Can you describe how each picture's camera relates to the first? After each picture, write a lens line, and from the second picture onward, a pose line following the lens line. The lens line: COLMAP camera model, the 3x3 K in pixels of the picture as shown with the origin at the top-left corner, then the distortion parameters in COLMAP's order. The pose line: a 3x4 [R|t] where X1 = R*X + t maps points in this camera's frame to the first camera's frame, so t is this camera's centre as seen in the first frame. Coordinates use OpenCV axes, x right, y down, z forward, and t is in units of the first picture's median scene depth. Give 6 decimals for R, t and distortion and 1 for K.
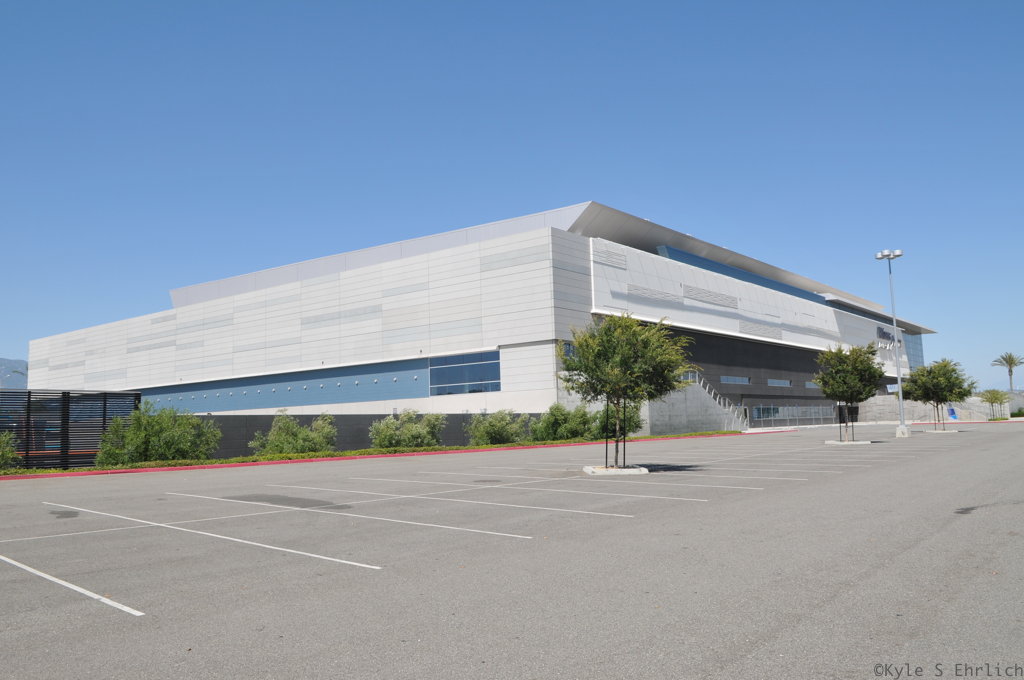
lens RADIAL K [[764.9, 0, 512.0], [0, 764.9, 340.0], [0, 0, 1]] dist [-0.008595, -0.056171]
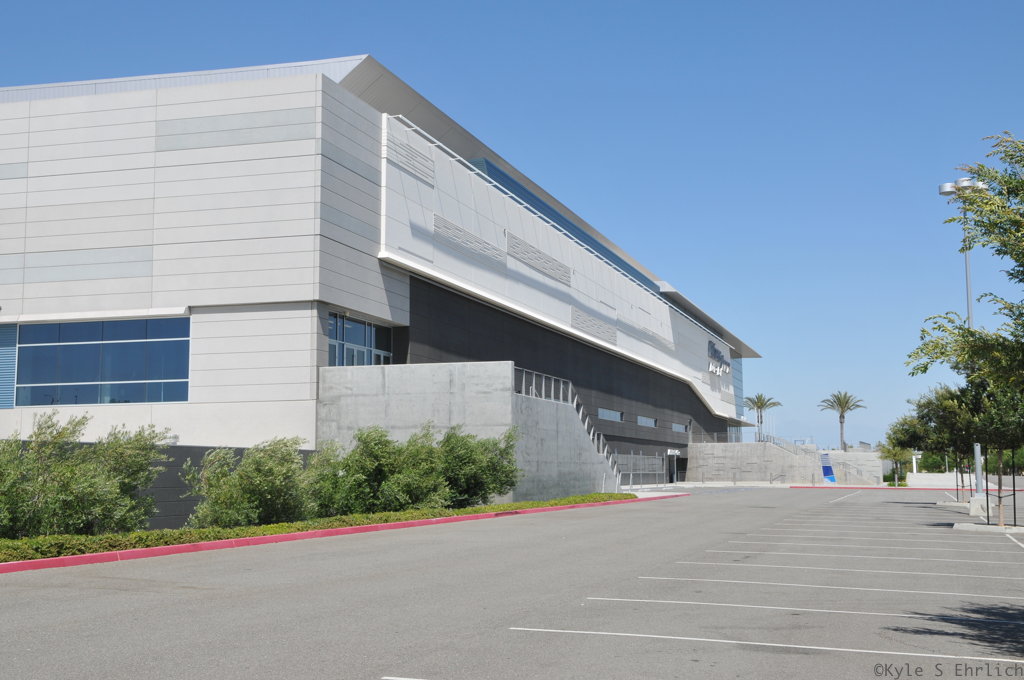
lens RADIAL K [[1126.4, 0, 512.0], [0, 1126.4, 340.0], [0, 0, 1]] dist [0.049175, 0.008241]
pose [[0.929875, 0.068366, 0.361468, -0.082225], [-0.064811, 0.997656, -0.021965, 0.029928], [-0.362122, -0.003002, 0.932126, 0.257535]]
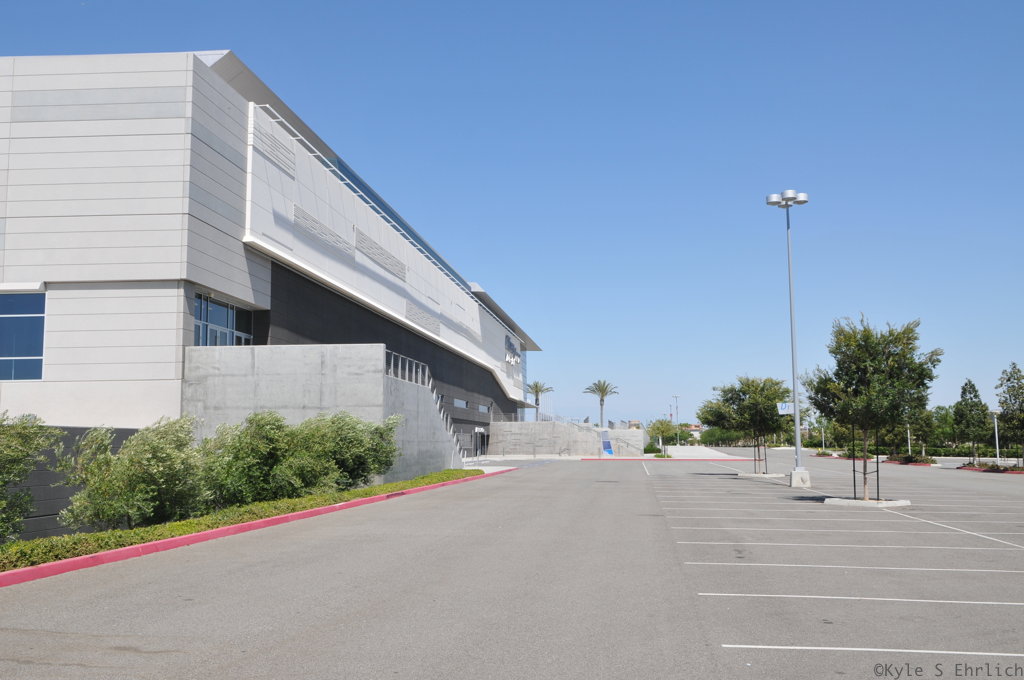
lens RADIAL K [[928.5, 0, 512.0], [0, 928.5, 340.0], [0, 0, 1]] dist [0.008122, -0.017020]
pose [[0.833235, 0.084499, 0.546424, -0.084918], [-0.079327, 0.996299, -0.033104, 0.037637], [-0.547199, -0.015763, 0.836854, 0.358624]]
